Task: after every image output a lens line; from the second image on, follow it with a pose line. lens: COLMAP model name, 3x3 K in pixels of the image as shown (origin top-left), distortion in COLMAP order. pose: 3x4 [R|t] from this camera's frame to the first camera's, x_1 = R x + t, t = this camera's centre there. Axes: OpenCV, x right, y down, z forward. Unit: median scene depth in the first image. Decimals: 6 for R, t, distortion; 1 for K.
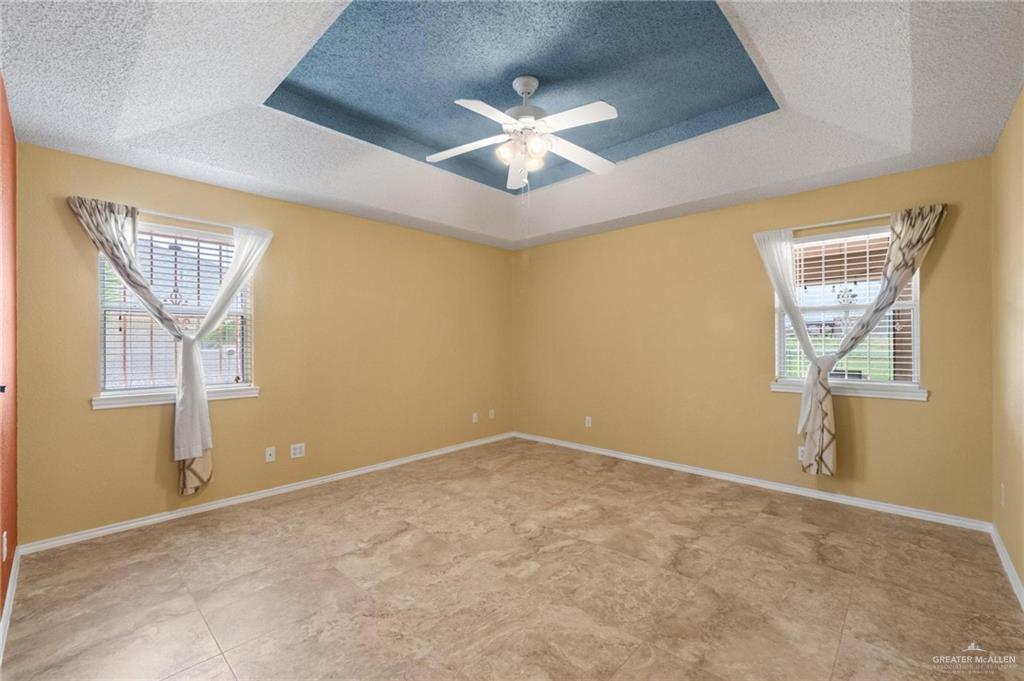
lens RADIAL K [[430.7, 0, 512.0], [0, 430.7, 340.5], [0, 0, 1]] dist [-0.000297, -0.000081]
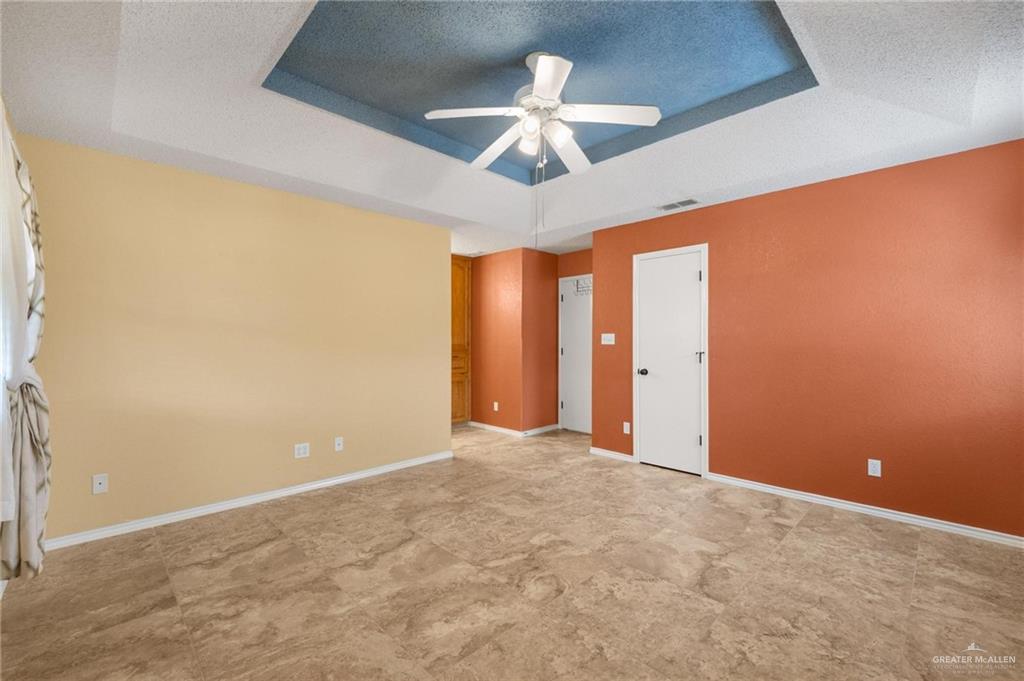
lens RADIAL K [[430.7, 0, 512.0], [0, 430.7, 340.5], [0, 0, 1]] dist [-0.000297, -0.000081]
pose [[-0.999086, 0.005734, 0.042349, 0.054671], [0.005465, 0.999964, -0.006462, 0.010468], [-0.042385, -0.006225, -0.999082, 1.916840]]
